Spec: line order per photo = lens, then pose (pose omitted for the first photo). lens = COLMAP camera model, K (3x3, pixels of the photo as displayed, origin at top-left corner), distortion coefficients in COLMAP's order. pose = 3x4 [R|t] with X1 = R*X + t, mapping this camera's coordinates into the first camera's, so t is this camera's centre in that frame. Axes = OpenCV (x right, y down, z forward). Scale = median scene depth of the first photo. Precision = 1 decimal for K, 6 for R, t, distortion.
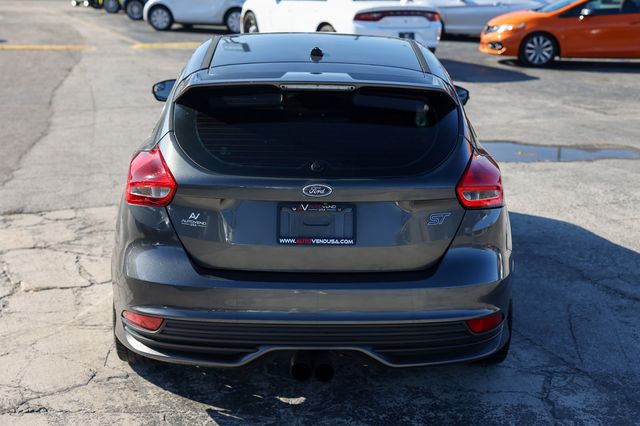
lens RADIAL K [[961.2, 0, 323.4], [0, 961.2, 209.9], [0, 0, 1]] dist [0.064476, 0.000000]
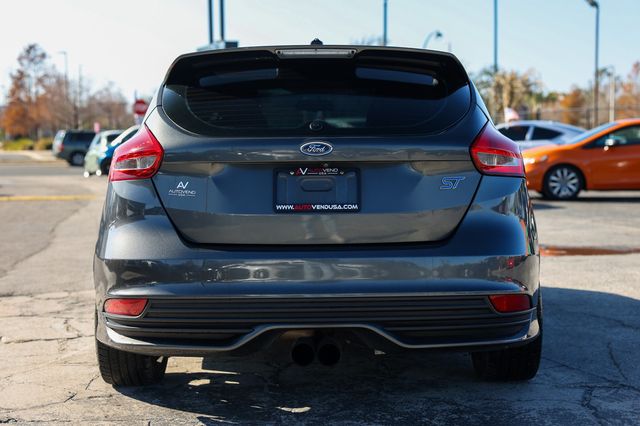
lens RADIAL K [[1003.1, 0, 315.2], [0, 1003.1, 218.4], [0, 0, 1]] dist [0.110117, 0.000000]
pose [[0.999374, -0.023573, -0.026391, 0.013911], [0.018746, 0.985237, -0.170165, 0.179030], [0.030012, 0.169564, 0.985062, 0.064184]]
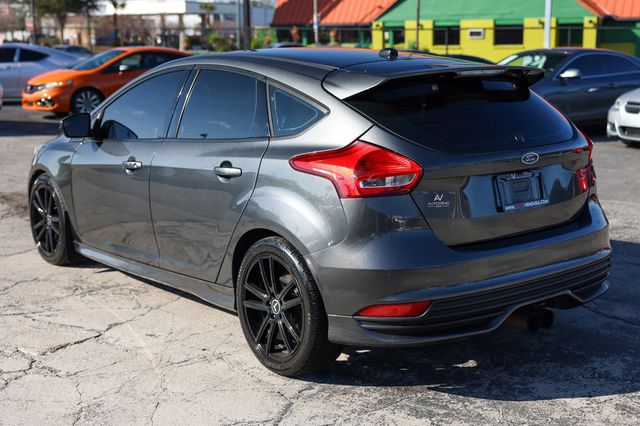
lens RADIAL K [[872.5, 0, 319.6], [0, 872.5, 213.3], [0, 0, 1]] dist [-0.014013, 0.000000]
pose [[0.815793, -0.140158, 0.561104, -0.684211], [0.168838, 0.985644, 0.000729, 0.000808], [-0.553151, 0.094141, 0.827745, 0.257863]]
